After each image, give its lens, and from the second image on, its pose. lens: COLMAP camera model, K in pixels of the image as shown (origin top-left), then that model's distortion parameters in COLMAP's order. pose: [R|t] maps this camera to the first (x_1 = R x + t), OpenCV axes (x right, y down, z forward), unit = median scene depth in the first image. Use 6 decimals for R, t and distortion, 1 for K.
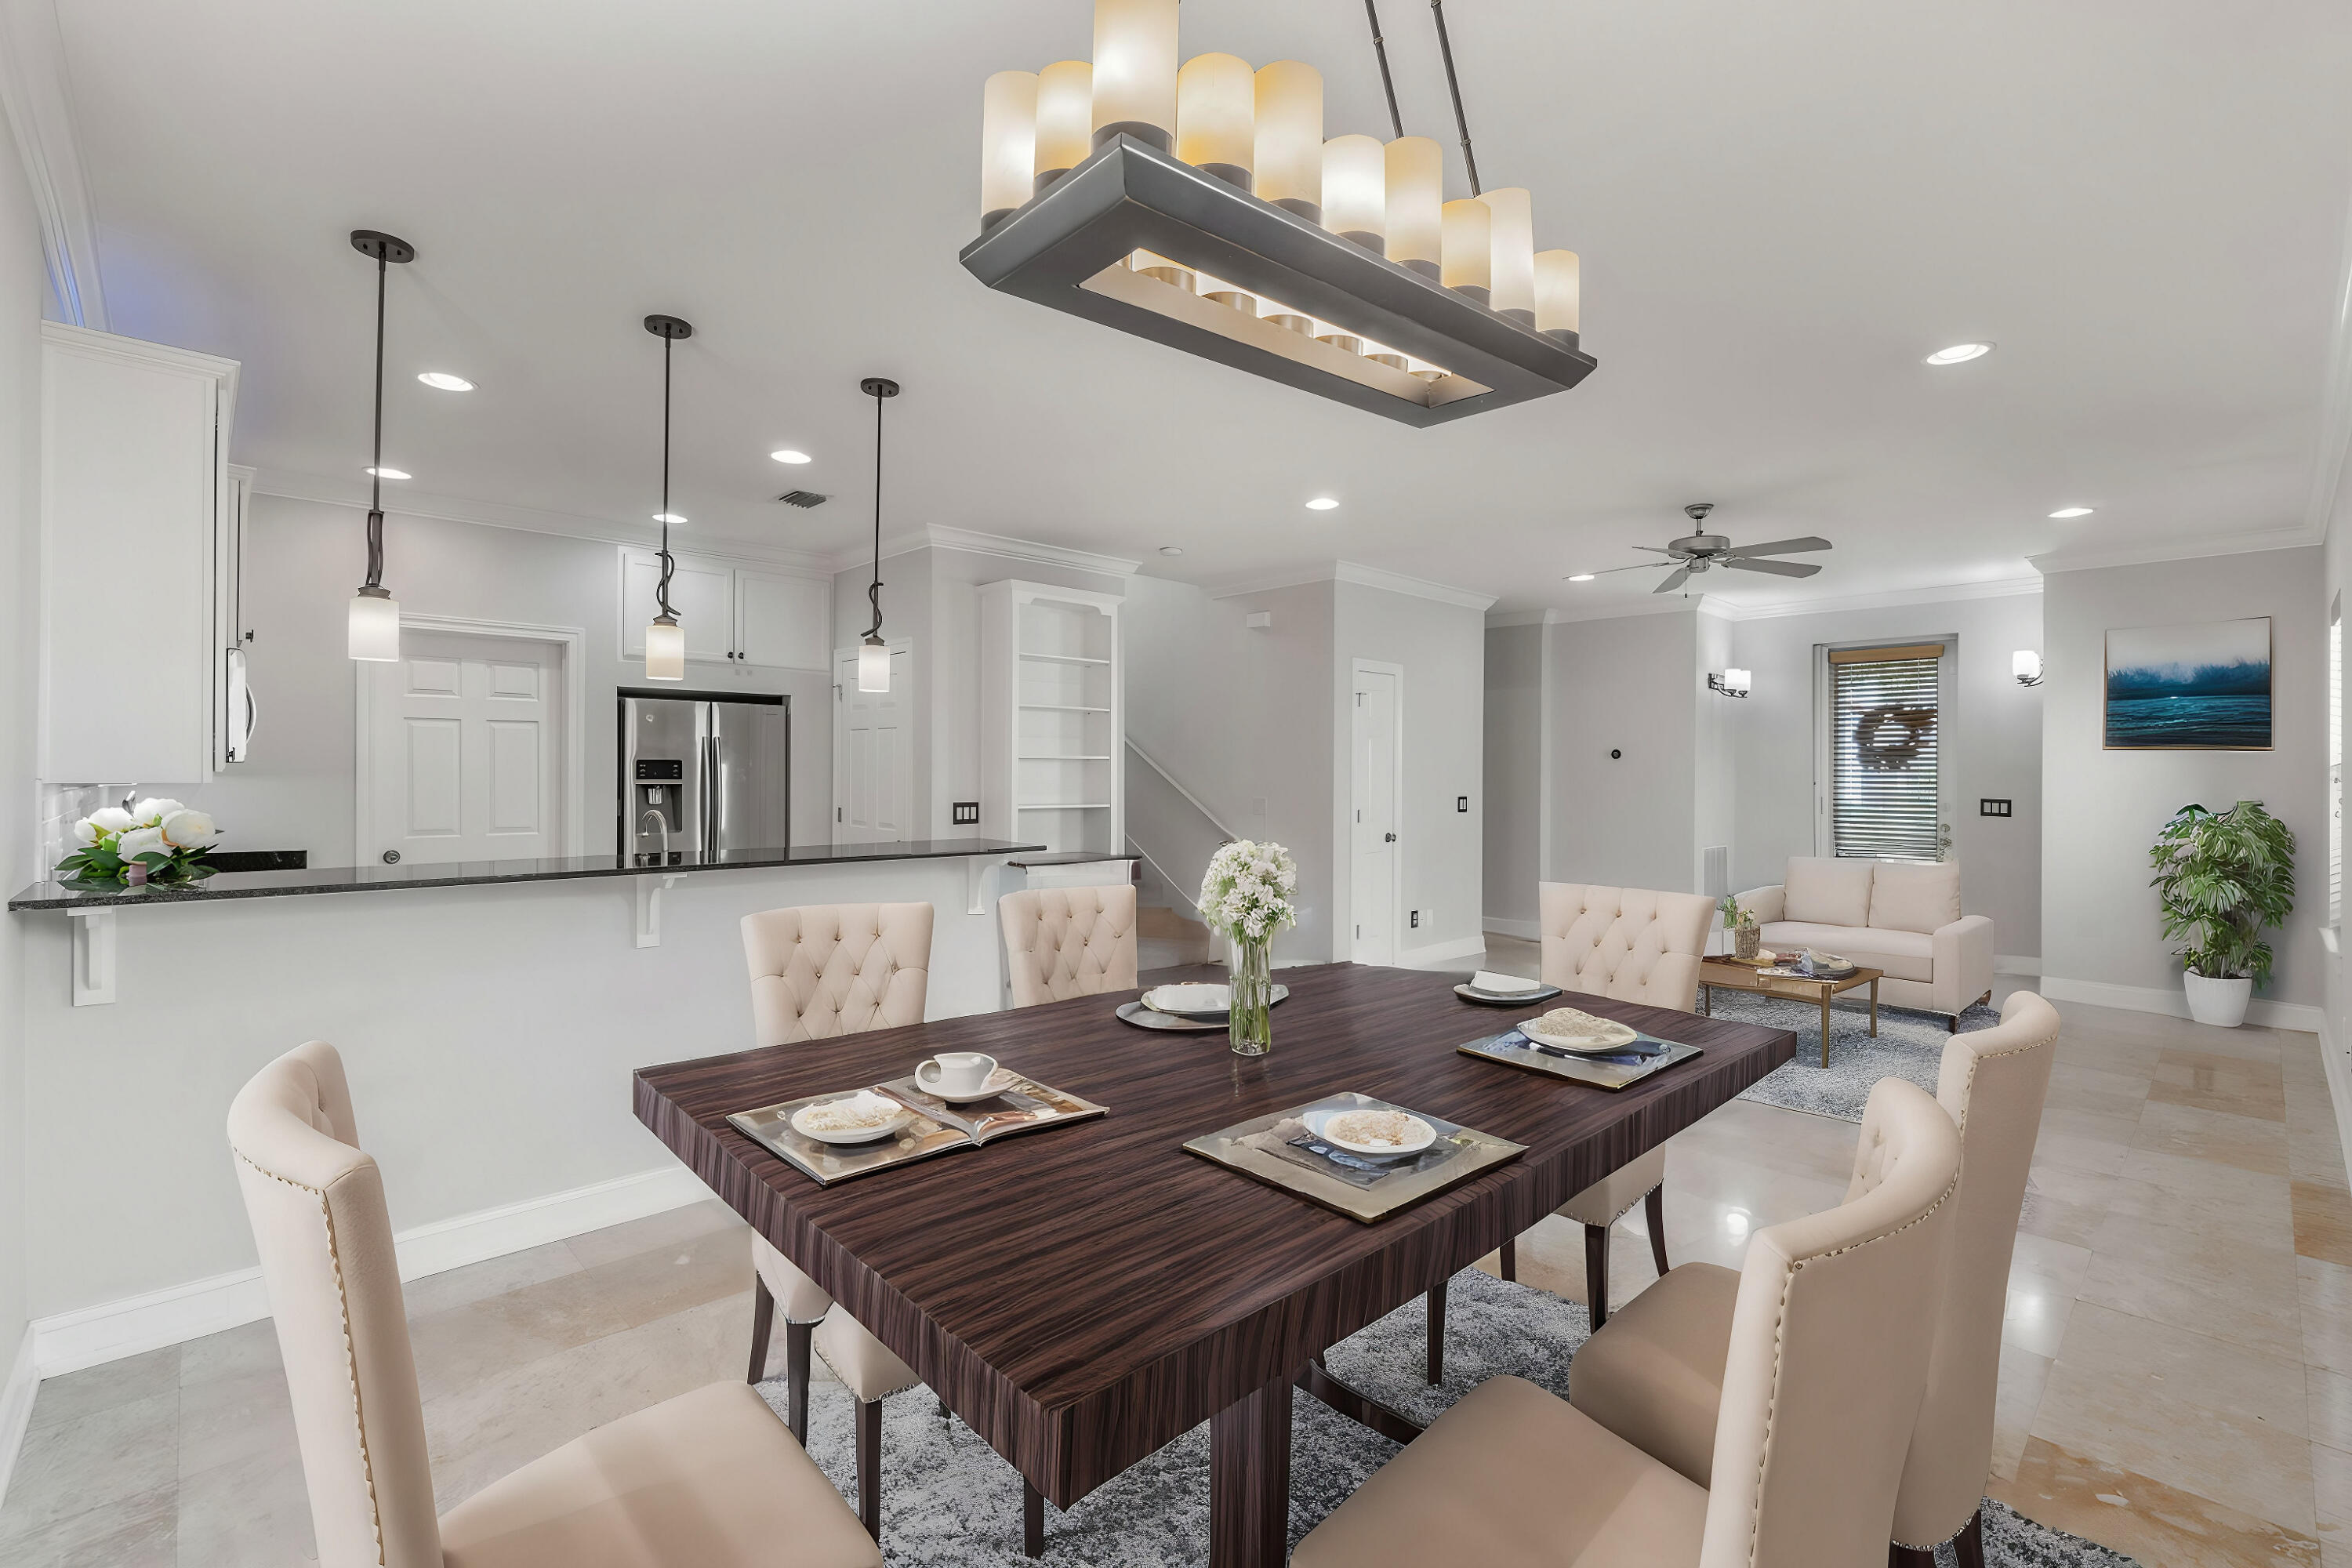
lens RADIAL K [[1023.2, 0, 1170.7], [0, 1023.2, 777.8], [0, 0, 1]] dist [-0.001266, -0.000162]
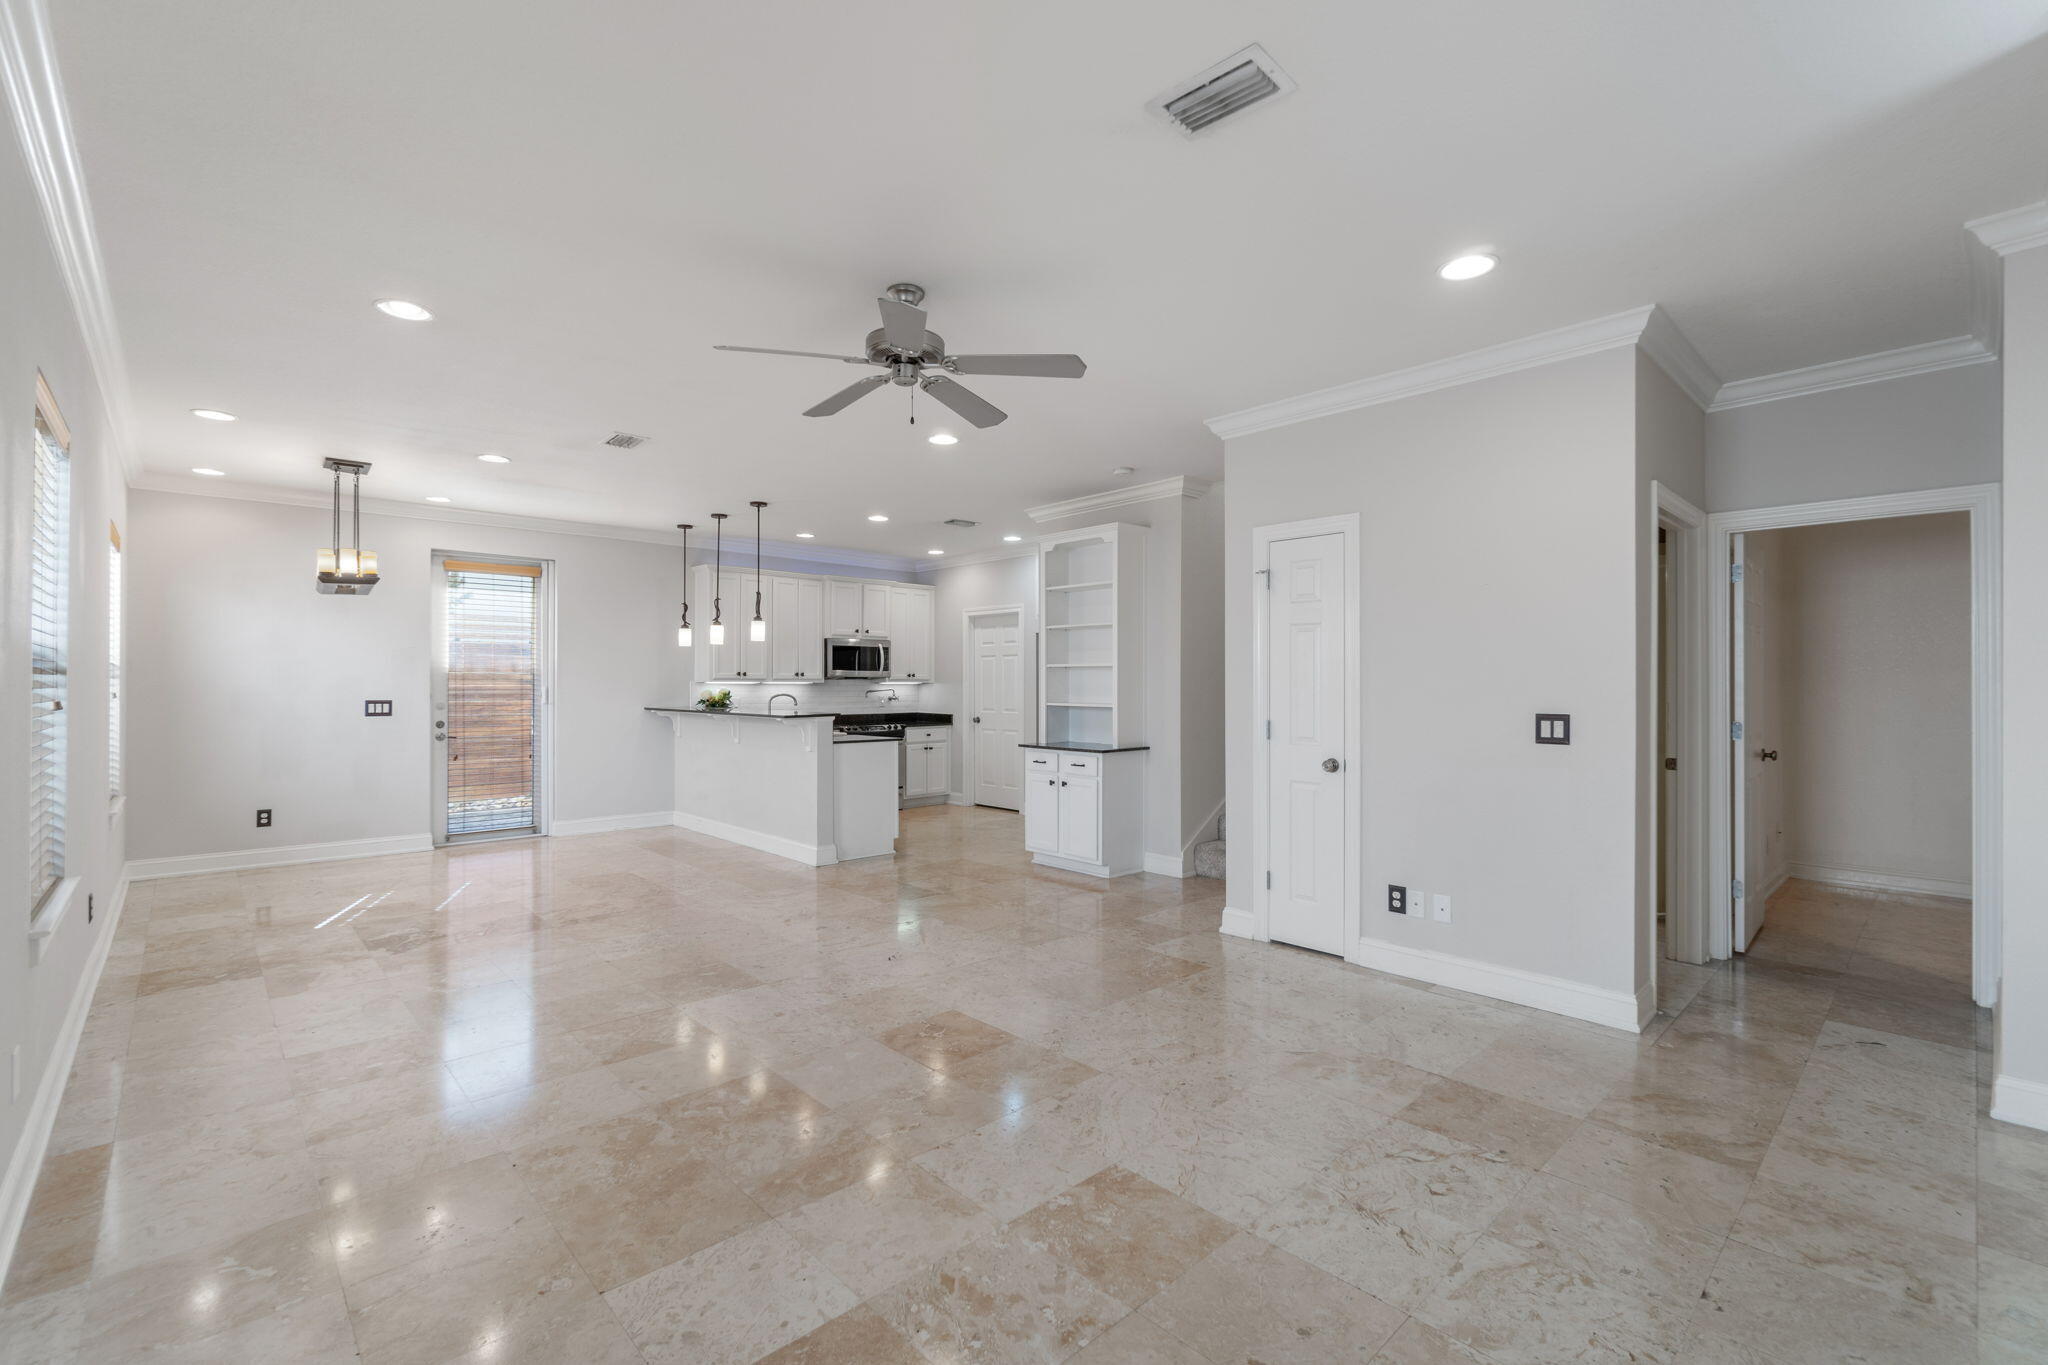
lens RADIAL K [[890.9, 0, 1019.3], [0, 890.9, 677.1], [0, 0, 1]] dist [-0.001266, -0.000162]
pose [[-0.007262, -0.014235, -0.999872, 0.789358], [-0.009624, 0.999853, -0.014165, 0.008183], [0.999927, 0.009520, -0.007398, 0.756307]]
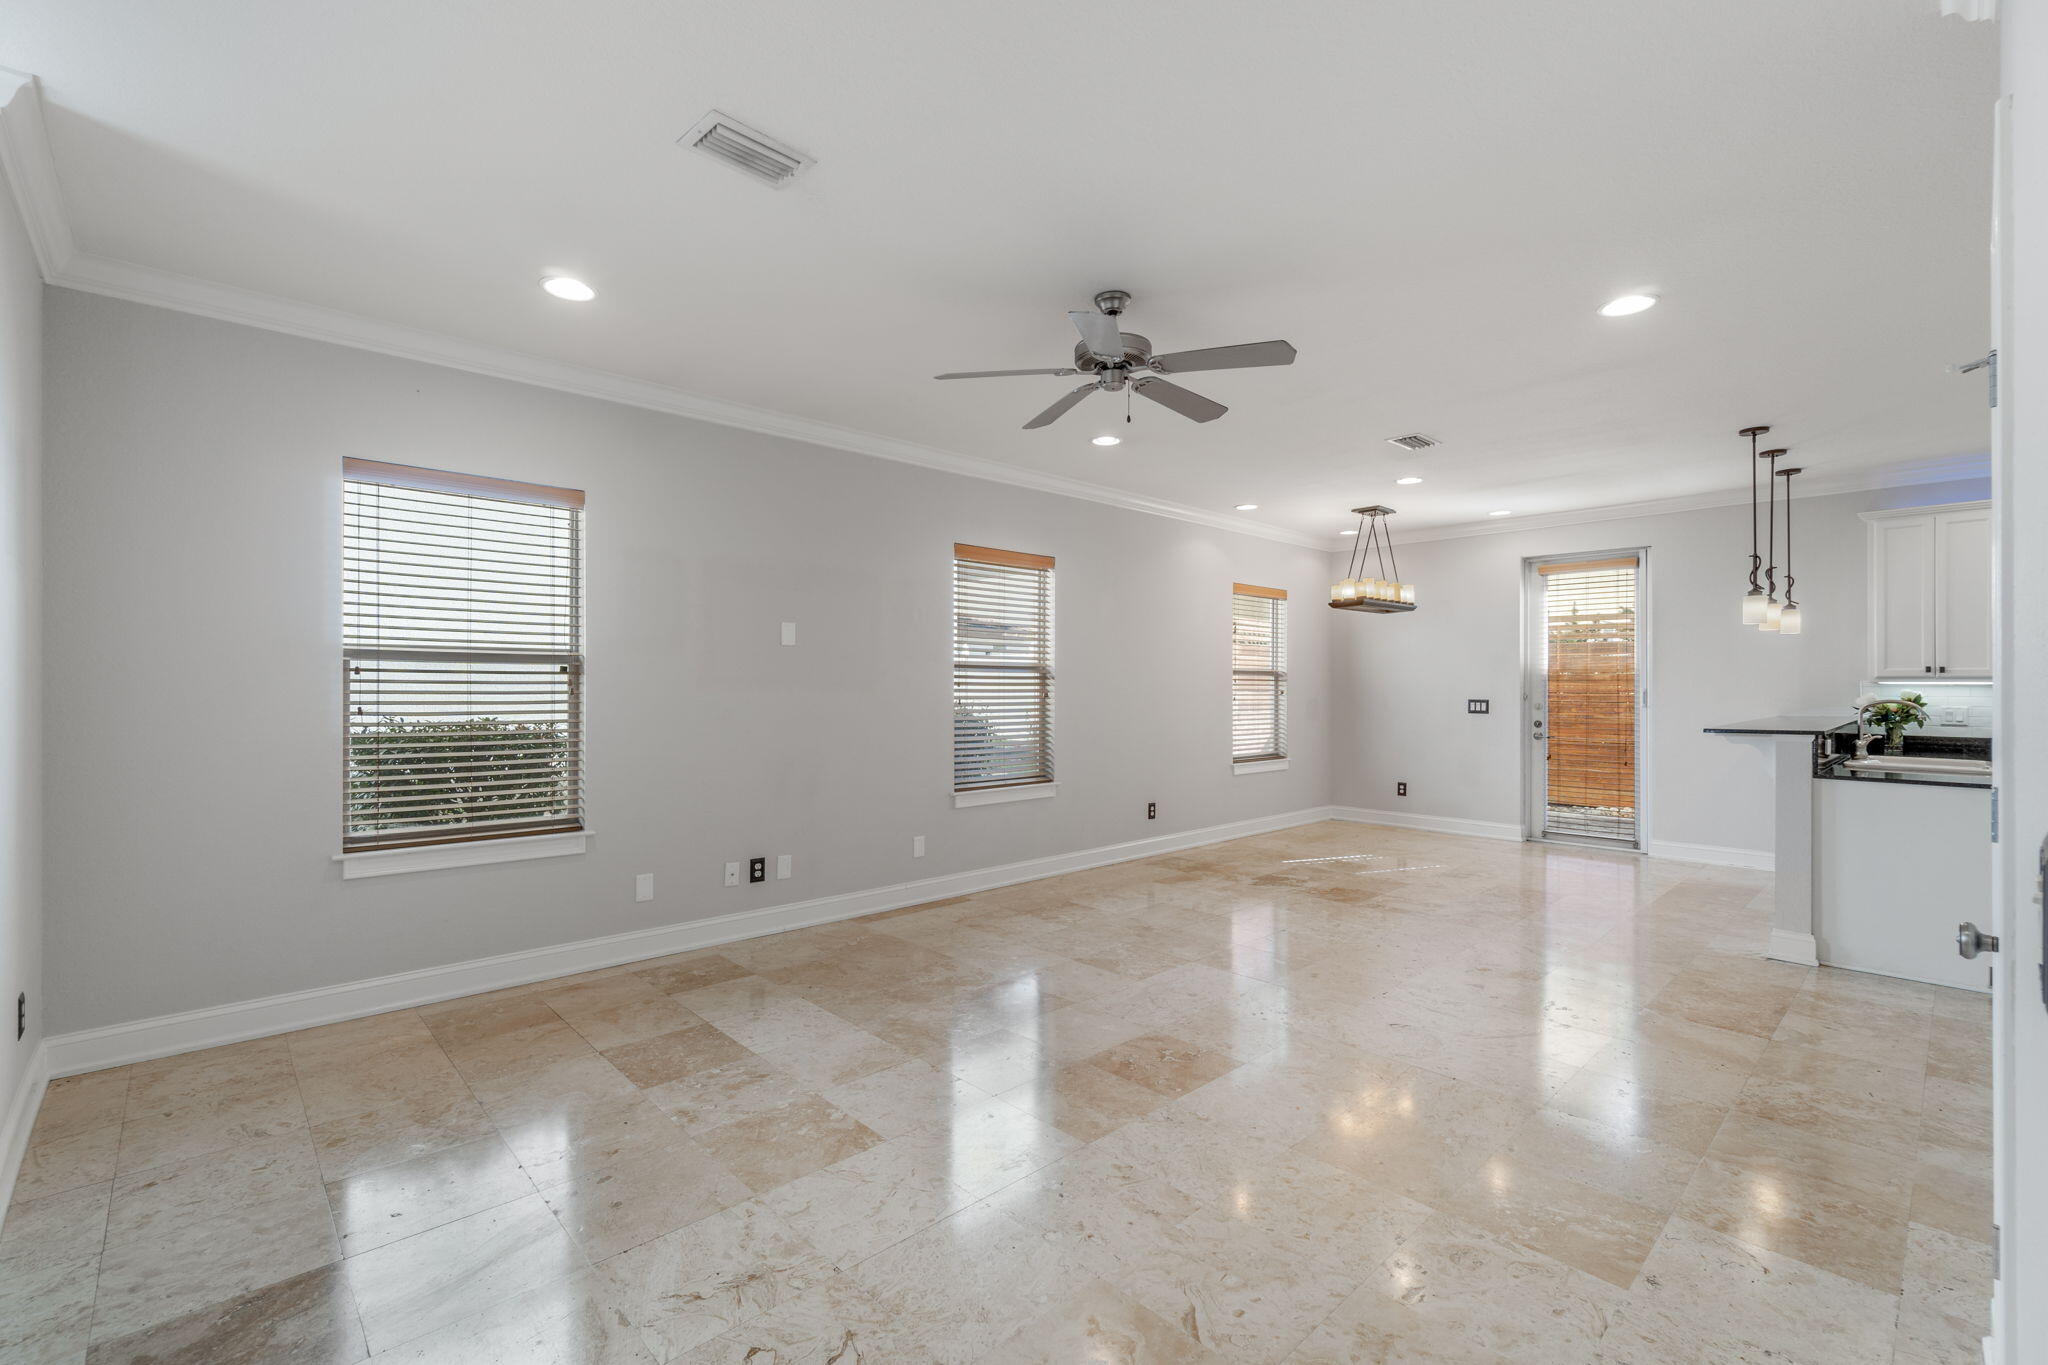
lens RADIAL K [[890.9, 0, 1019.3], [0, 890.9, 677.1], [0, 0, 1]] dist [-0.001266, -0.000162]
pose [[-0.999953, -0.008211, 0.005175, 0.402927], [-0.008211, 0.999966, 0.000199, 0.003321], [-0.005177, 0.000156, -0.999987, 1.138077]]
